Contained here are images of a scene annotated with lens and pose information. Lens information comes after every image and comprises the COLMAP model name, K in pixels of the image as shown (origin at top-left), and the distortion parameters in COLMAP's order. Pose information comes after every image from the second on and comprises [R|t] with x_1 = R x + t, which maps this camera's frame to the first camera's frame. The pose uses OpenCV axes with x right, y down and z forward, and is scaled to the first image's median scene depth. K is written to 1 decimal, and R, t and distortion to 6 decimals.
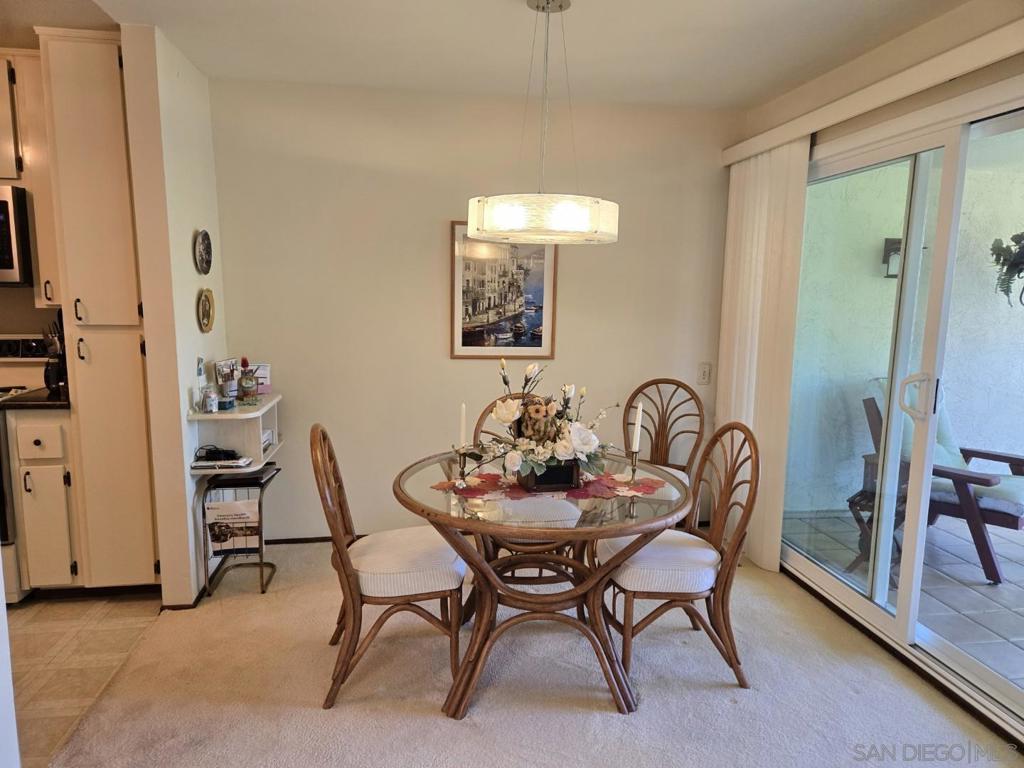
lens RADIAL K [[684.9, 0, 512.0], [0, 684.9, 384.0], [0, 0, 1]] dist [0.027564, -0.002302]
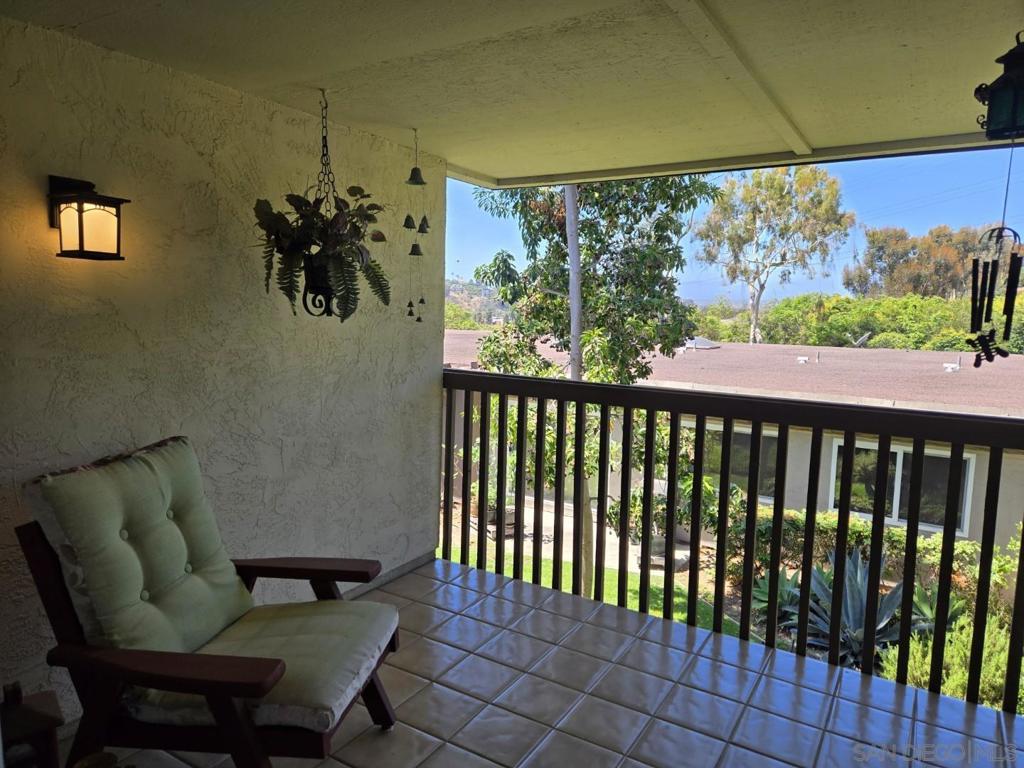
lens RADIAL K [[684.9, 0, 512.0], [0, 684.9, 384.0], [0, 0, 1]] dist [0.027564, -0.002302]
pose [[0.642843, -0.090069, 0.760684, 0.375501], [0.095101, 0.994764, 0.037417, -0.053892], [-0.760072, 0.048288, 0.648043, 0.456815]]
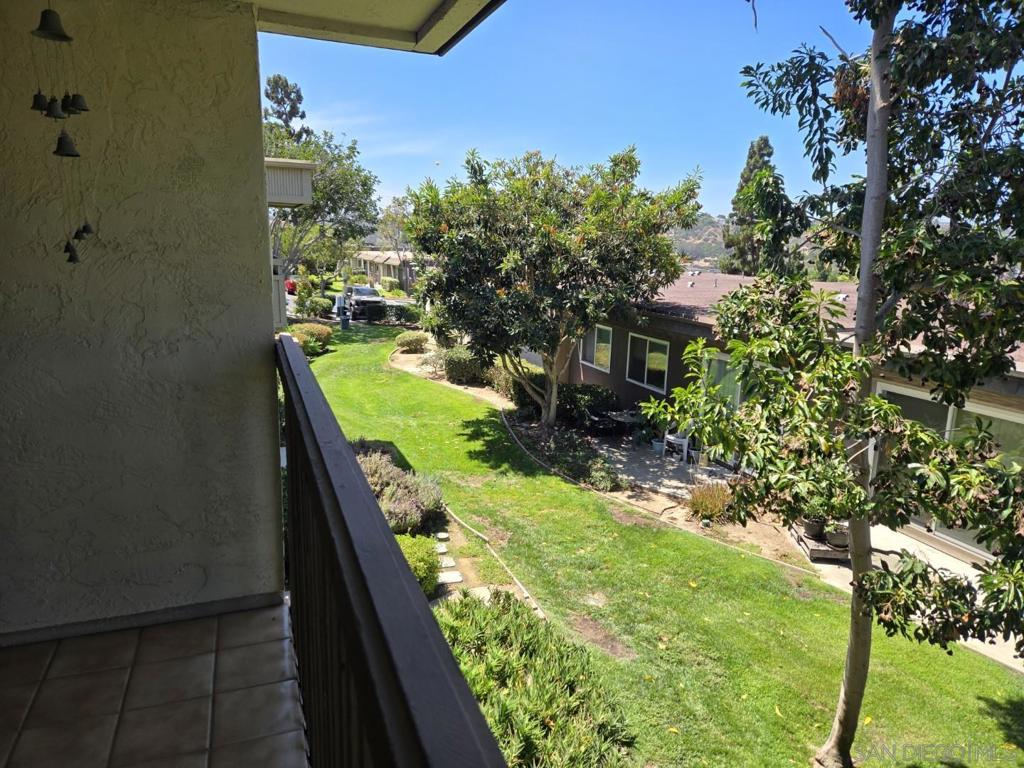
lens RADIAL K [[684.9, 0, 512.0], [0, 684.9, 384.0], [0, 0, 1]] dist [0.027564, -0.002302]
pose [[0.977066, -0.034766, 0.210081, 1.116191], [0.019670, 0.997099, 0.073528, -0.048318], [-0.212028, -0.067709, 0.974915, 0.471134]]
